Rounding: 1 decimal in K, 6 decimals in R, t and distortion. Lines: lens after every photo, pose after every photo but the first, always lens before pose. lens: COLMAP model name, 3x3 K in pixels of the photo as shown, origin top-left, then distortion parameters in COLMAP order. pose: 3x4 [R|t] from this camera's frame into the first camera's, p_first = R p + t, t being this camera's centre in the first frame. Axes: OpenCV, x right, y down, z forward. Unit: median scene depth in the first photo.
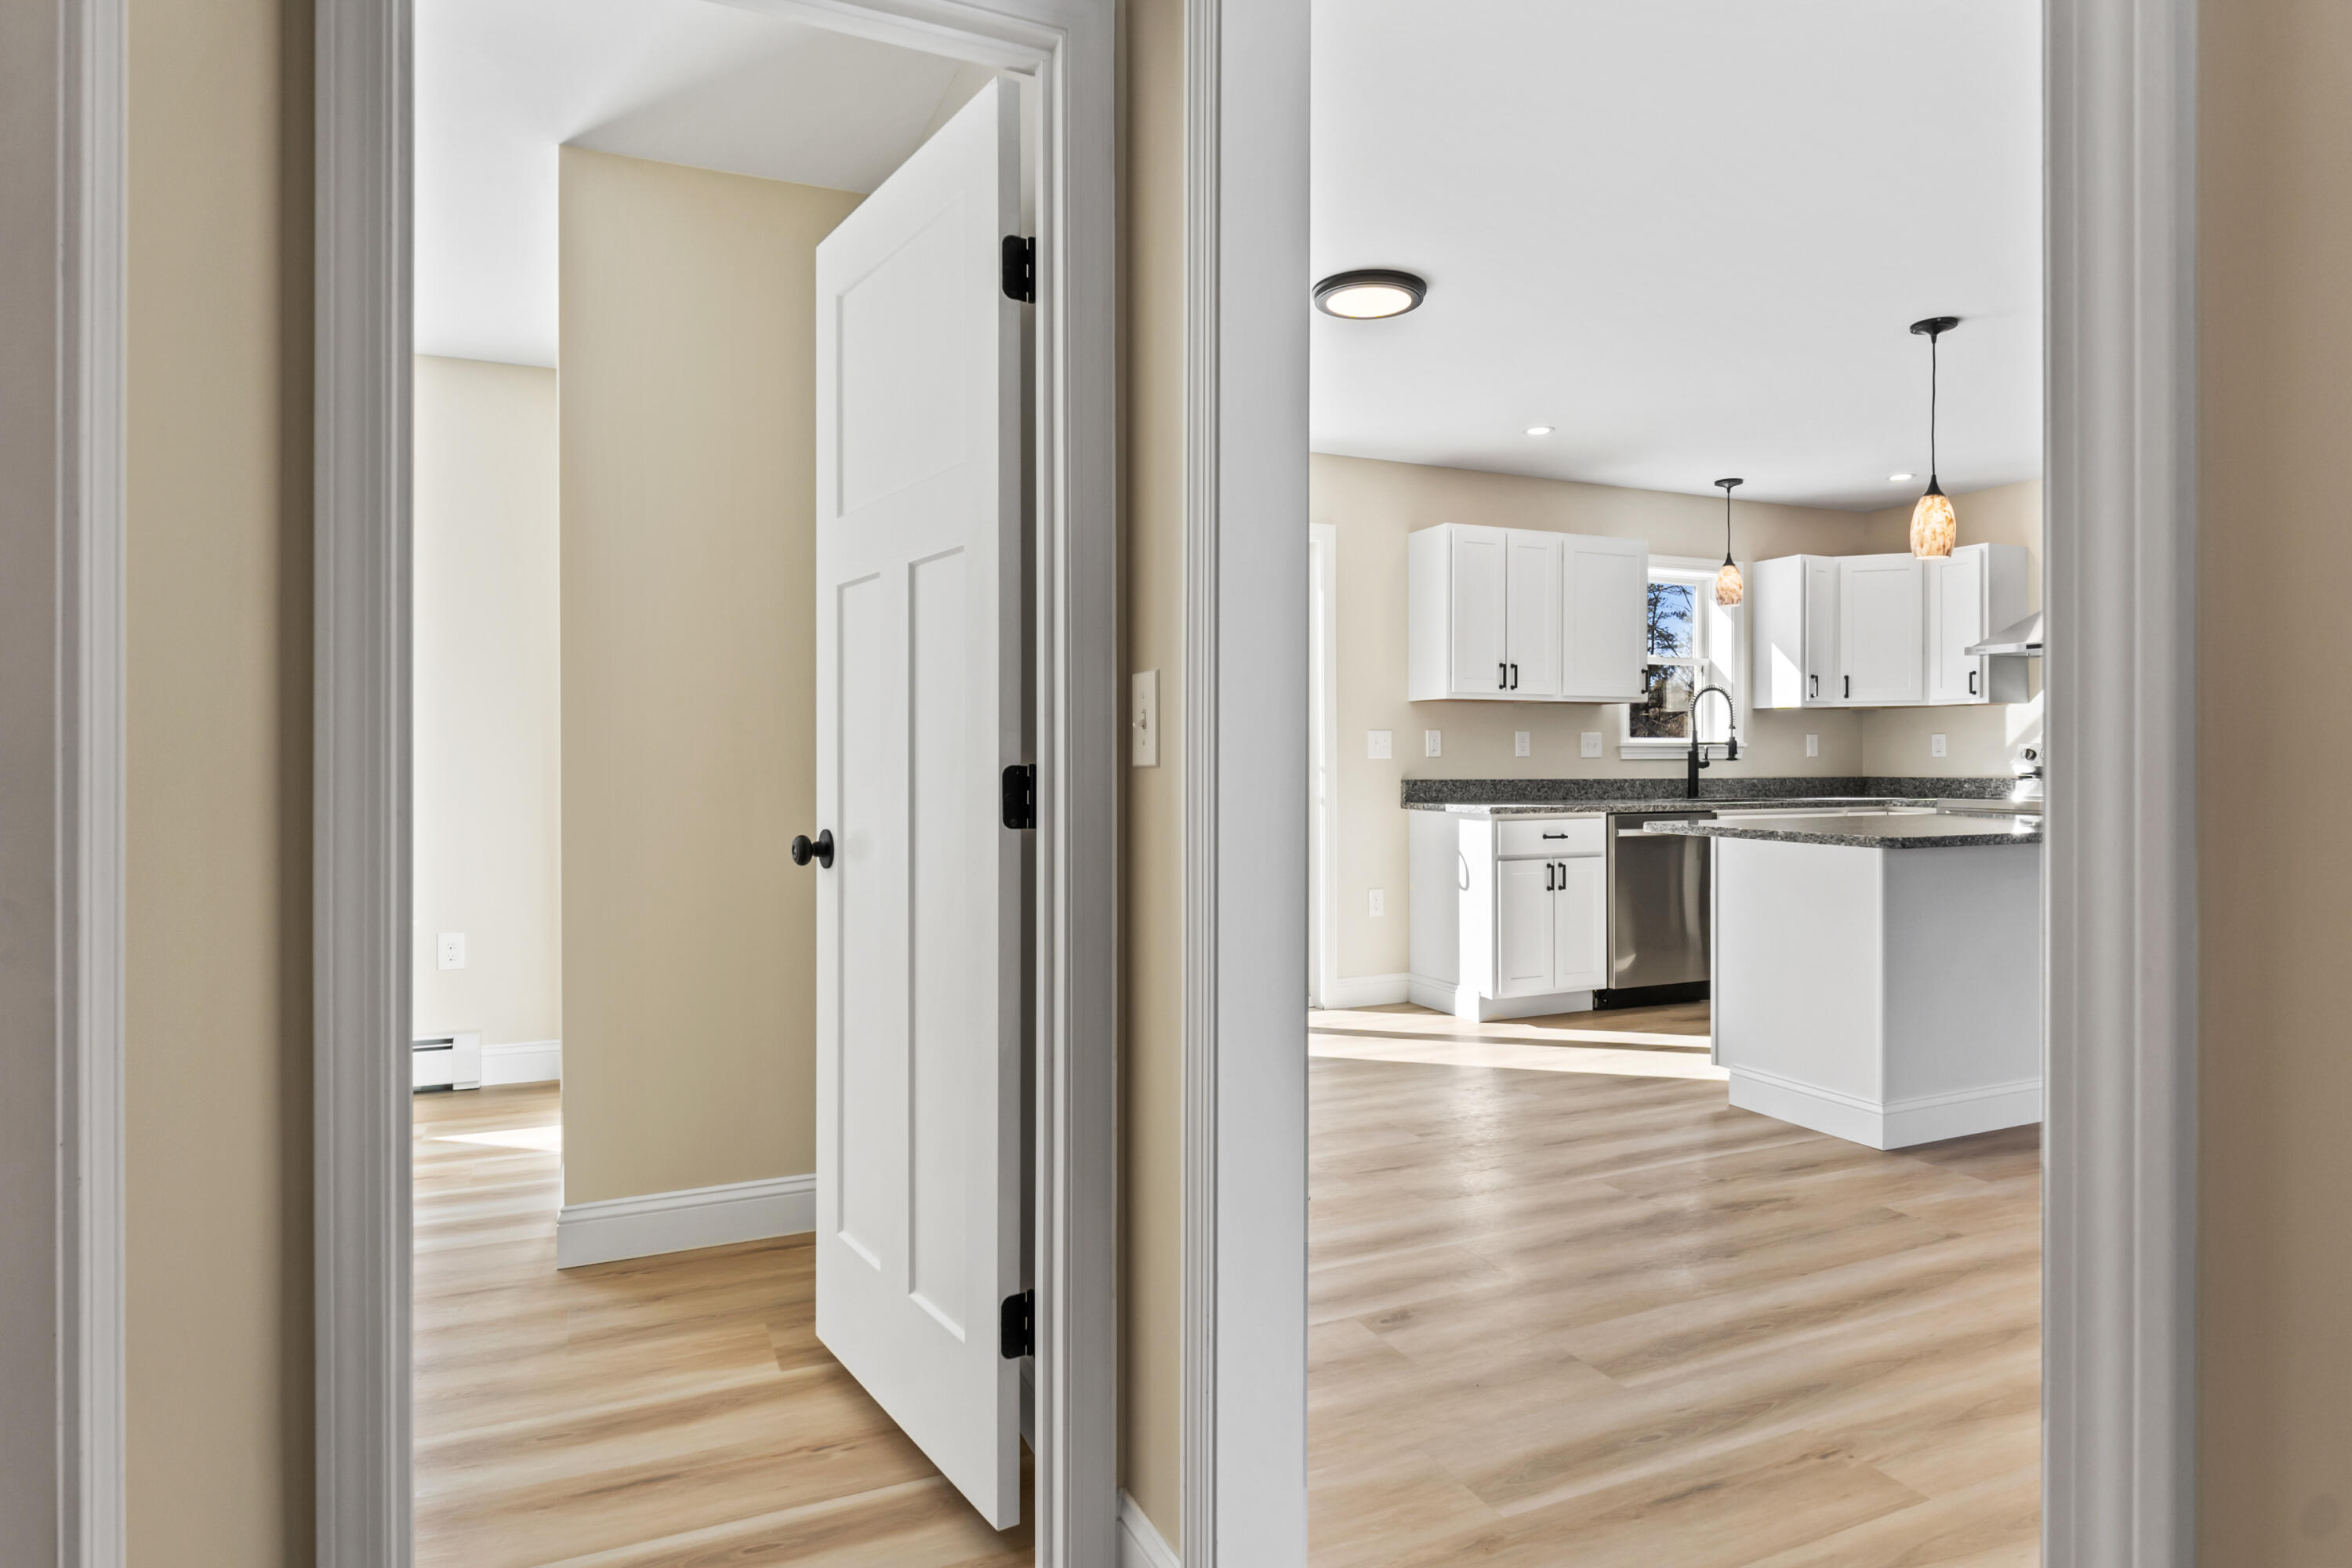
lens RADIAL K [[1301.7, 0, 1175.0], [0, 1301.7, 777.9], [0, 0, 1]] dist [-0.002525, -0.000613]
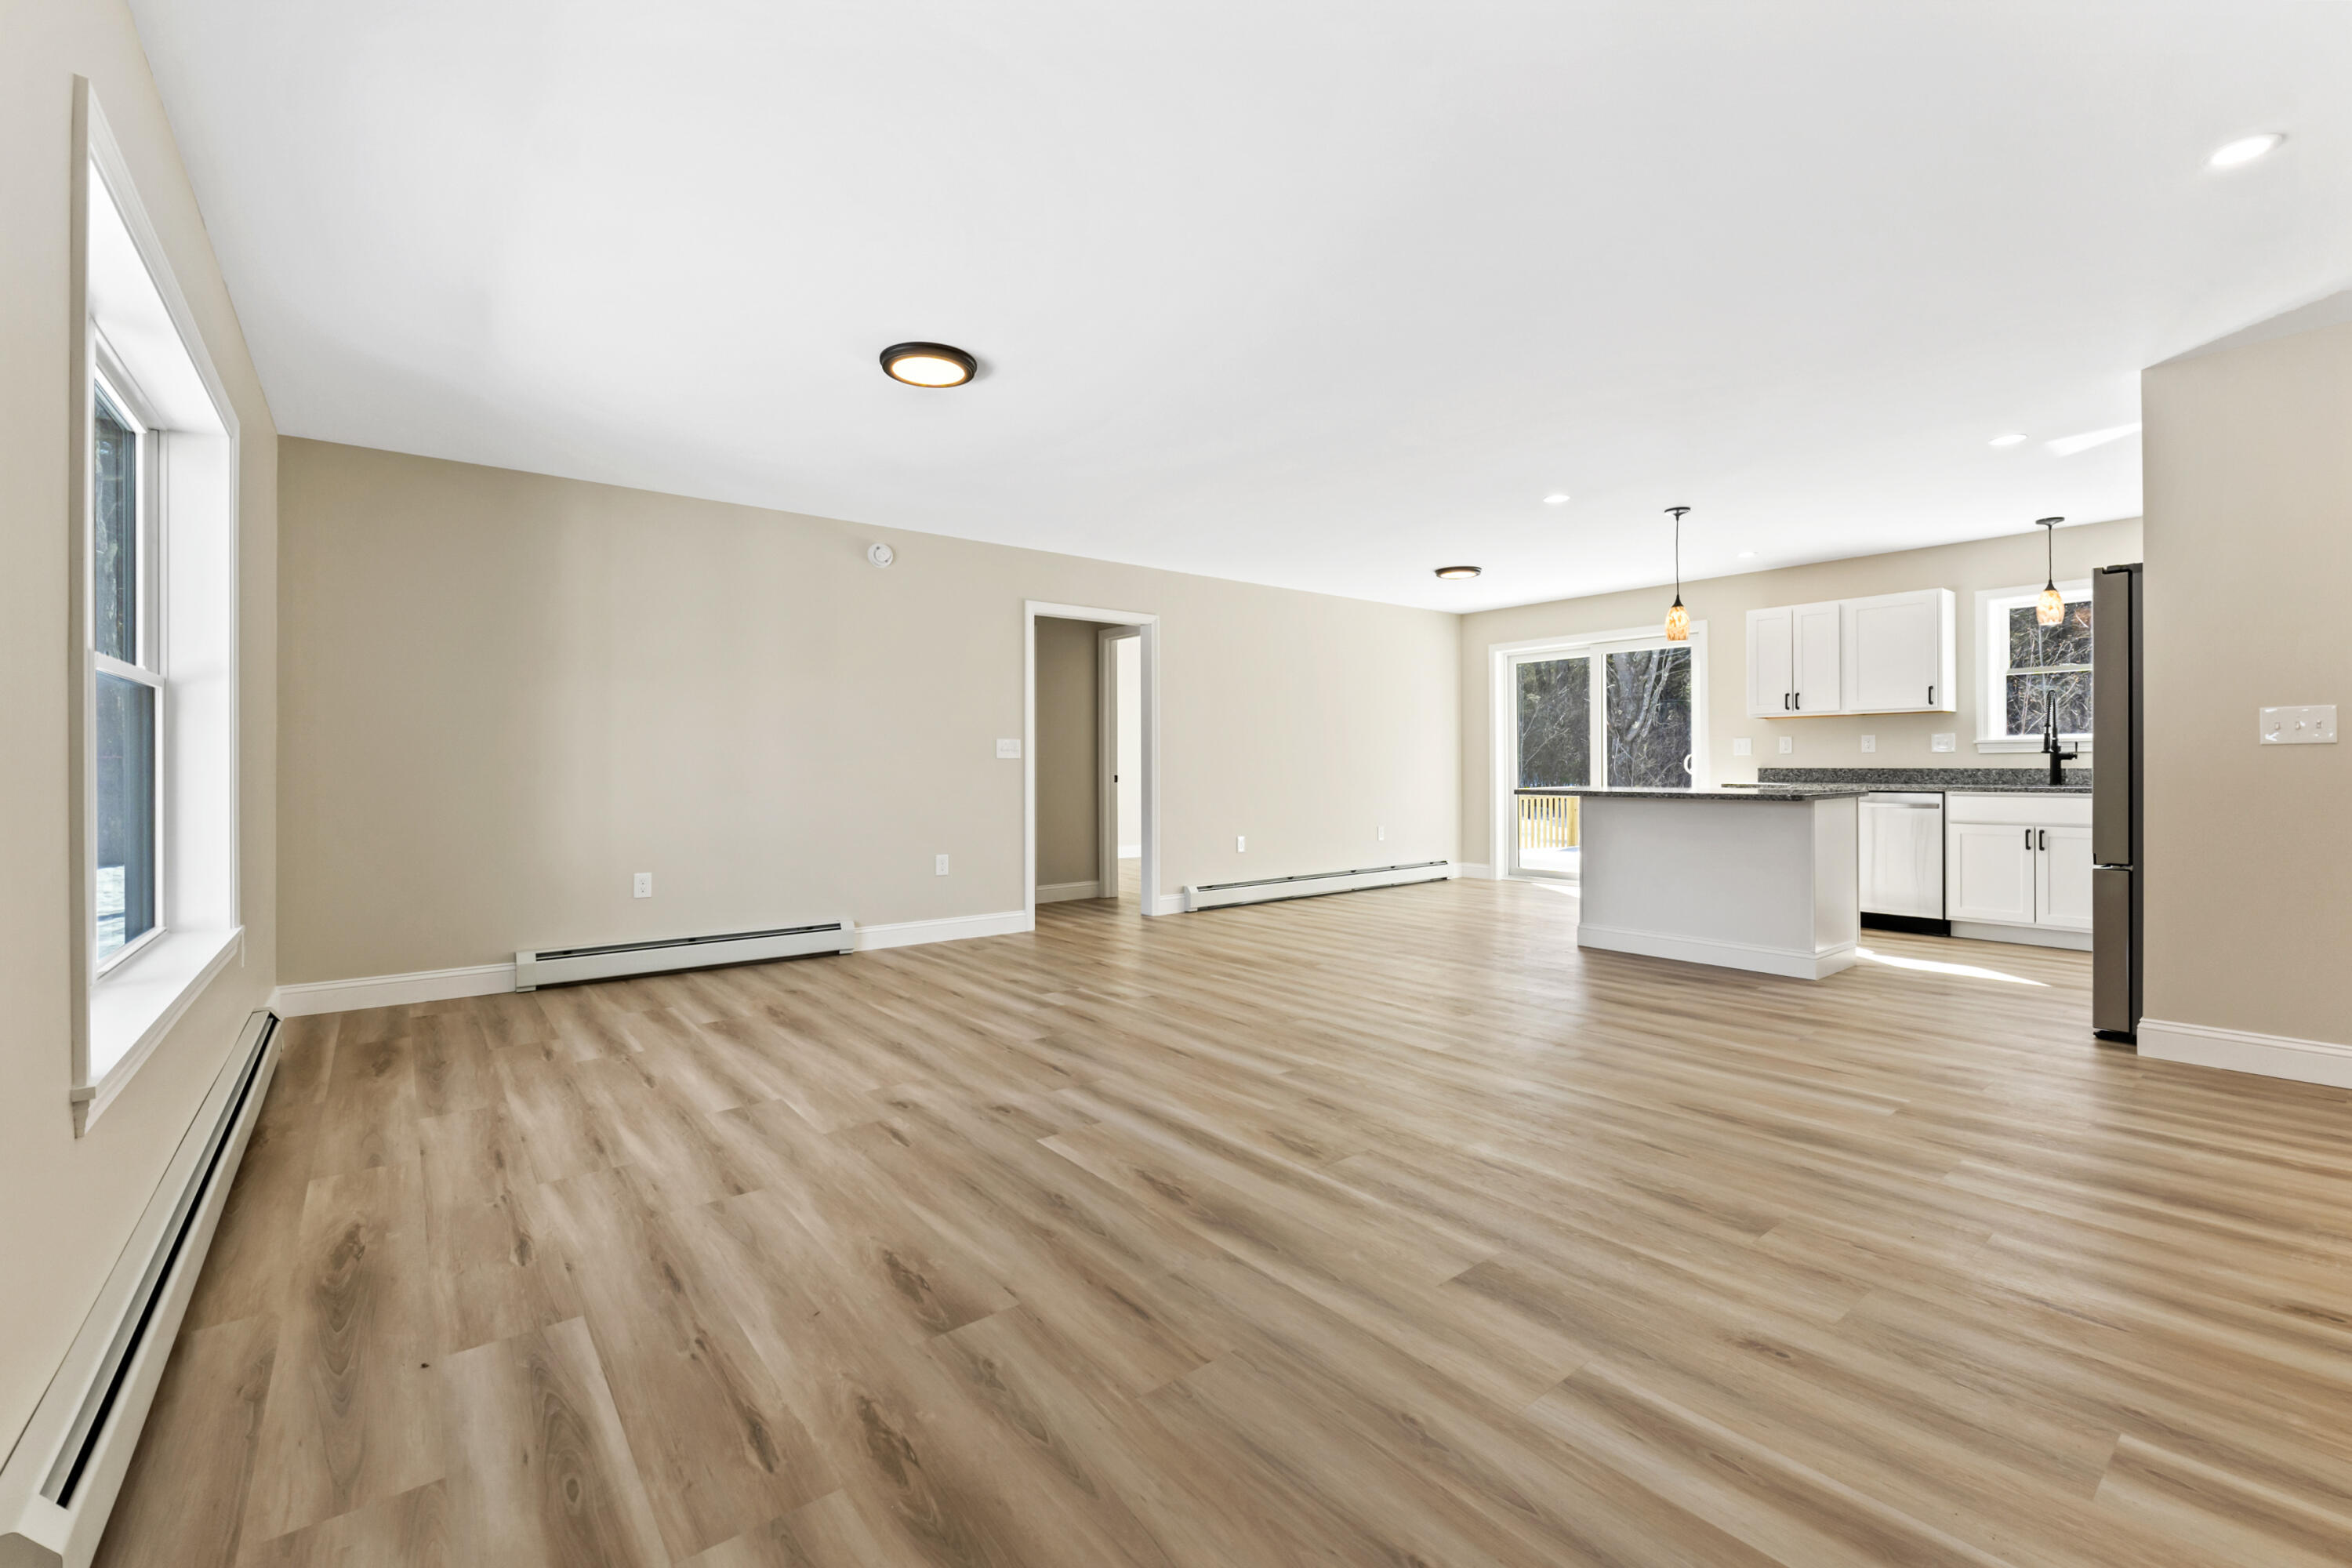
lens RADIAL K [[984.0, 0, 1176.1], [0, 984.0, 780.1], [0, 0, 1]] dist [-0.005855, -0.000565]
pose [[0.248121, 0.014963, -0.968614, 1.121349], [-0.008004, 0.999878, 0.013395, 0.005764], [0.968696, 0.004430, 0.248210, -0.002600]]
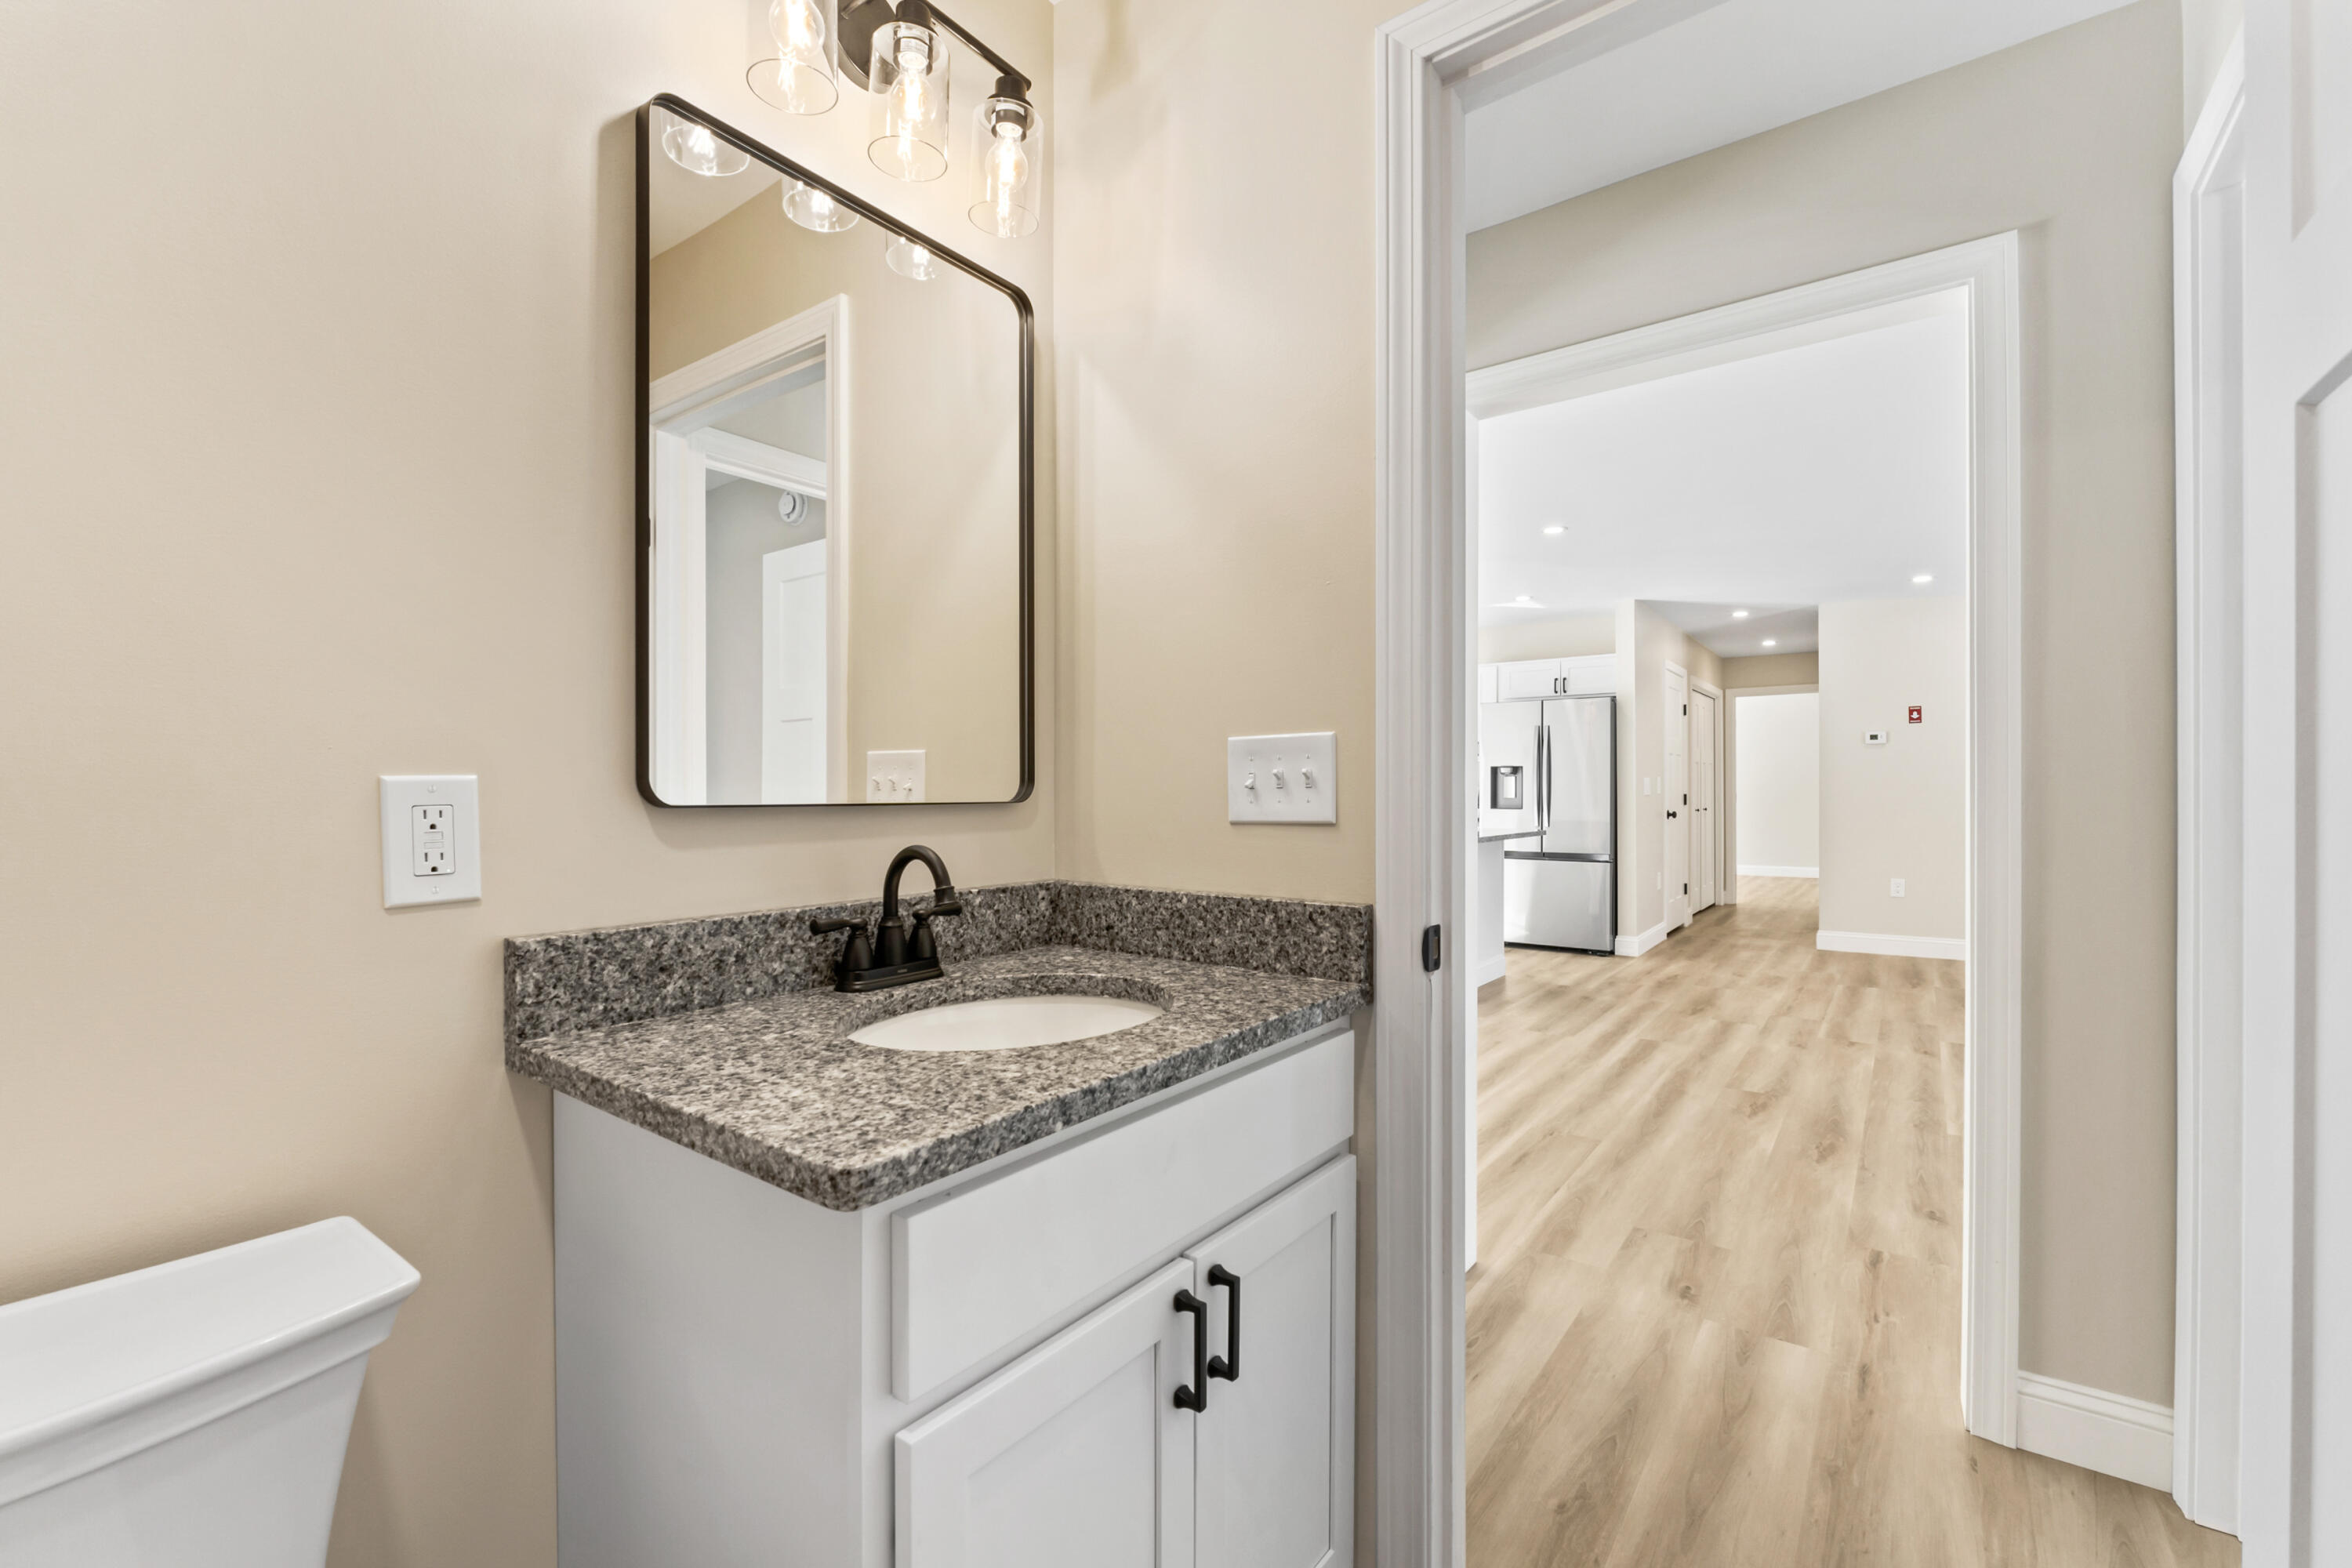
lens RADIAL K [[1008.3, 0, 1177.5], [0, 1008.3, 794.2], [0, 0, 1]] dist [-0.001506, -0.000119]
pose [[0.869749, -0.003370, 0.493483, -0.278736], [0.008716, 0.999926, -0.008532, -0.006889], [-0.493418, 0.011722, 0.869713, -0.043091]]
